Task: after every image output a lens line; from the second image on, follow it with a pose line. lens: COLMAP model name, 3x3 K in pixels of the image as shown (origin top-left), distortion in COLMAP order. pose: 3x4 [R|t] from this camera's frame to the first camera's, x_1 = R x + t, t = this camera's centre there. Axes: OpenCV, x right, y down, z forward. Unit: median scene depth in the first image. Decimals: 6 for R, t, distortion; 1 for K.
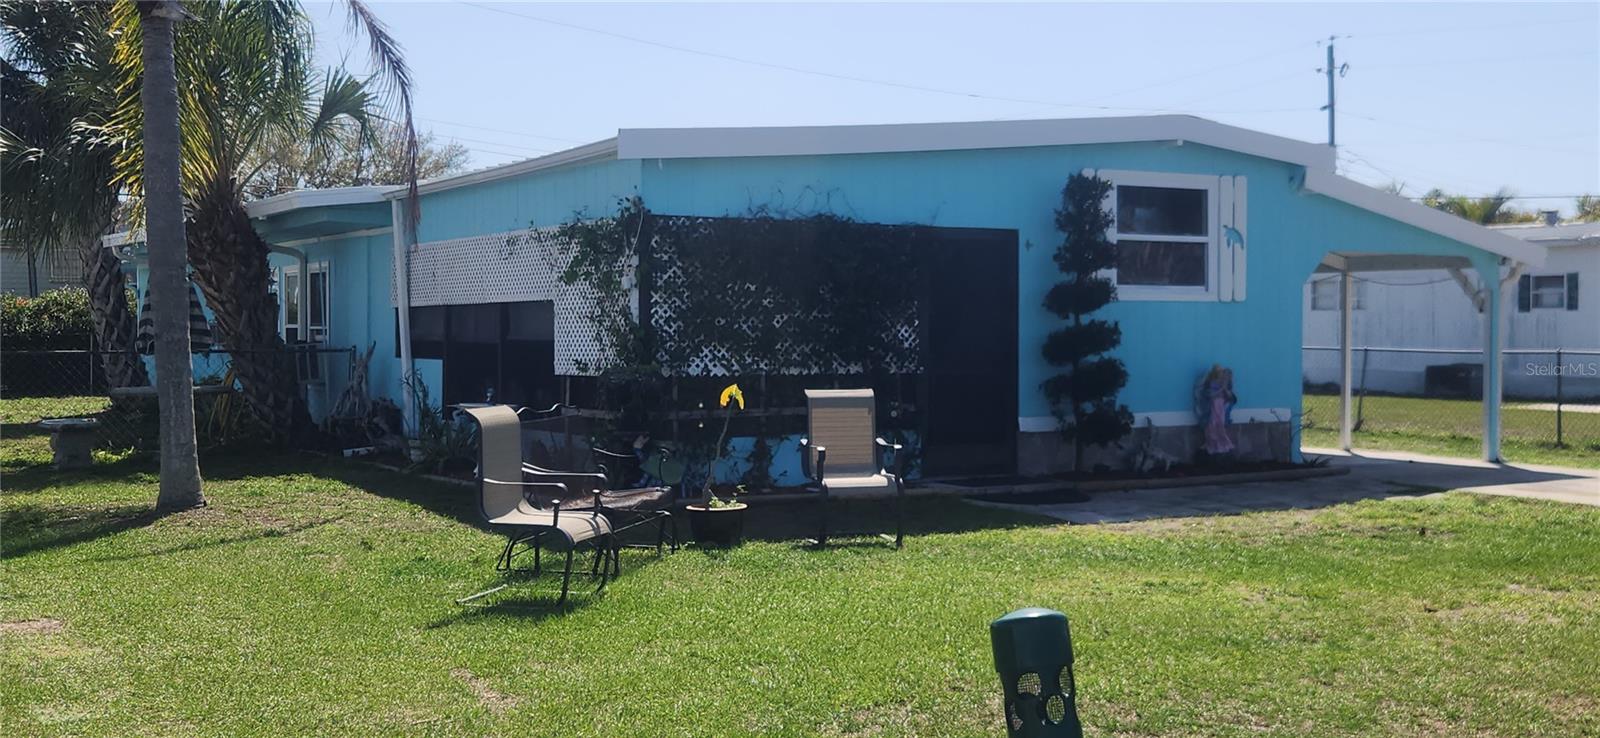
lens RADIAL K [[1721.9, 0, 800.0], [0, 1721.9, 369.0], [0, 0, 1]] dist [0.011642, 0.001699]
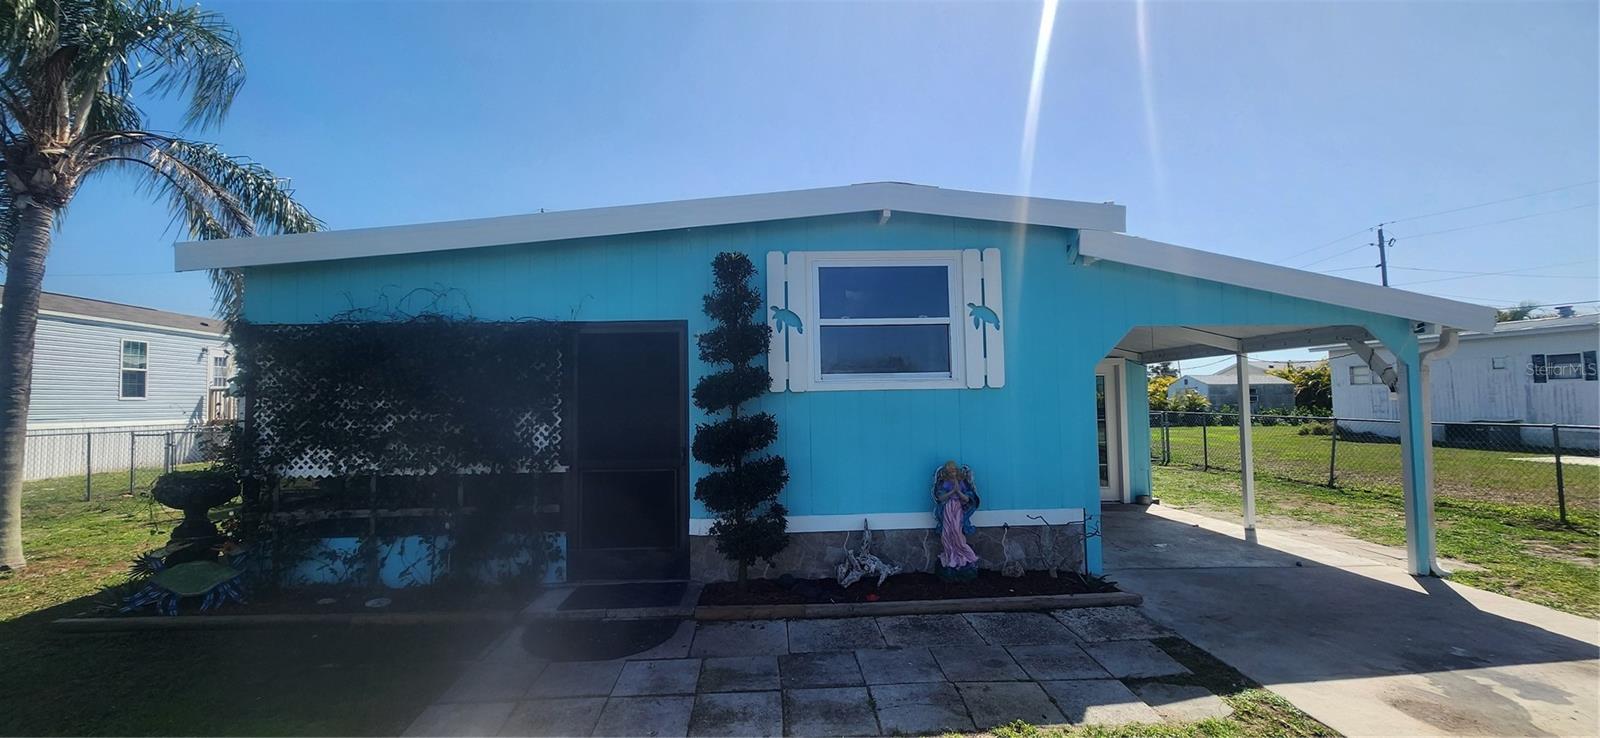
lens RADIAL K [[637.3, 0, 800.0], [0, 637.3, 369.0], [0, 0, 1]] dist [0.000525, 0.000104]
pose [[0.884662, -0.040333, -0.464484, 0.324472], [0.007097, 0.997301, -0.073083, -0.025991], [0.466178, 0.061357, 0.882561, 0.674259]]
